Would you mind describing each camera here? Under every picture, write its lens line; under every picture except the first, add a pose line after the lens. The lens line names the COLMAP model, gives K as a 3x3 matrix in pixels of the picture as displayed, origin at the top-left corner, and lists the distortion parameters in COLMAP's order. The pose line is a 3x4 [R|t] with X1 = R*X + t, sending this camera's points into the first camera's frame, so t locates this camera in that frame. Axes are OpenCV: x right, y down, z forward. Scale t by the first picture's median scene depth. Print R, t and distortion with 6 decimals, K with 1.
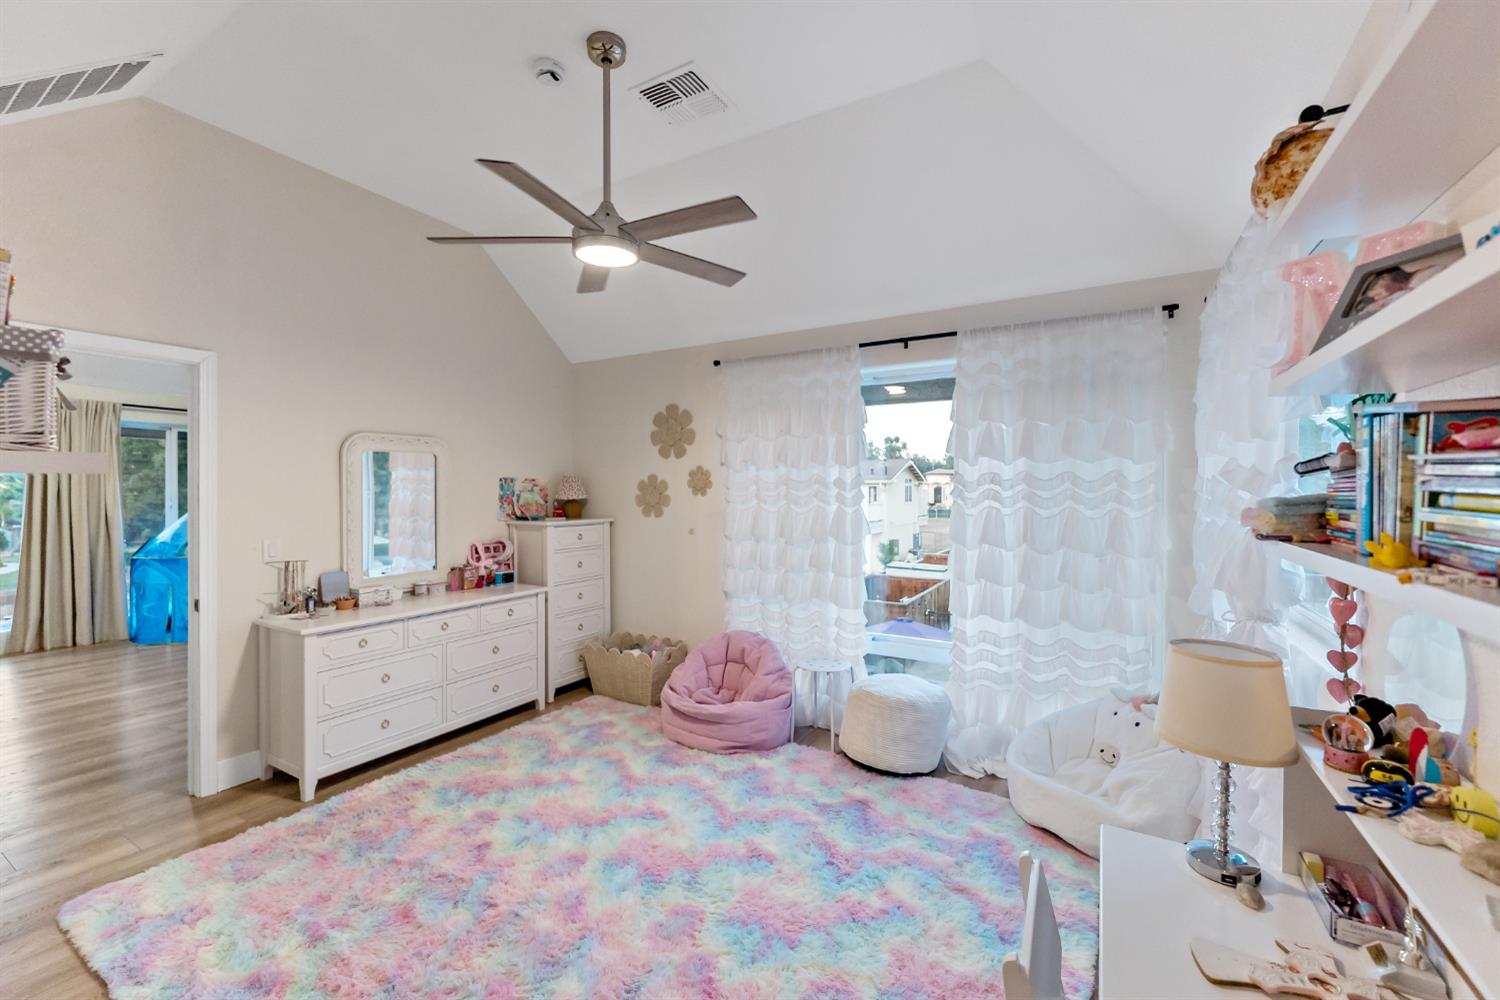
lens RADIAL K [[608.7, 0, 754.1], [0, 608.7, 496.0], [0, 0, 1]] dist [0.001428, 0.000174]
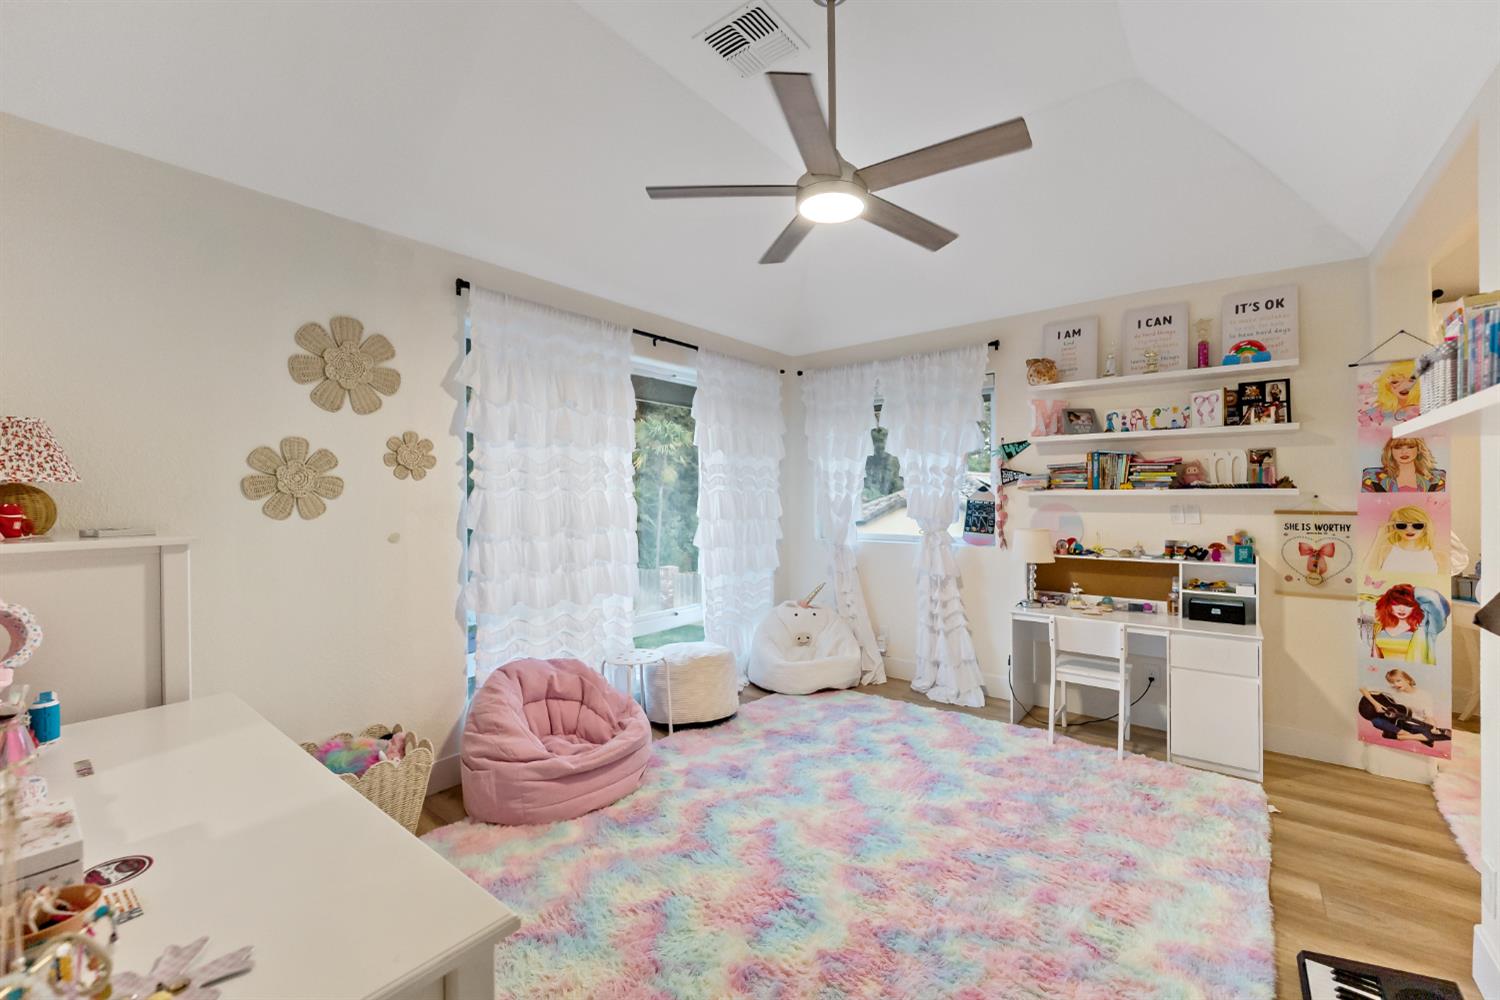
lens RADIAL K [[608.7, 0, 755.7], [0, 608.7, 498.5], [0, 0, 1]] dist [0.001428, 0.000174]
pose [[0.130033, -0.013070, 0.991424, -0.857176], [0.009444, 0.999884, 0.011943, 0.019566], [-0.991465, 0.007811, 0.130141, 0.729487]]
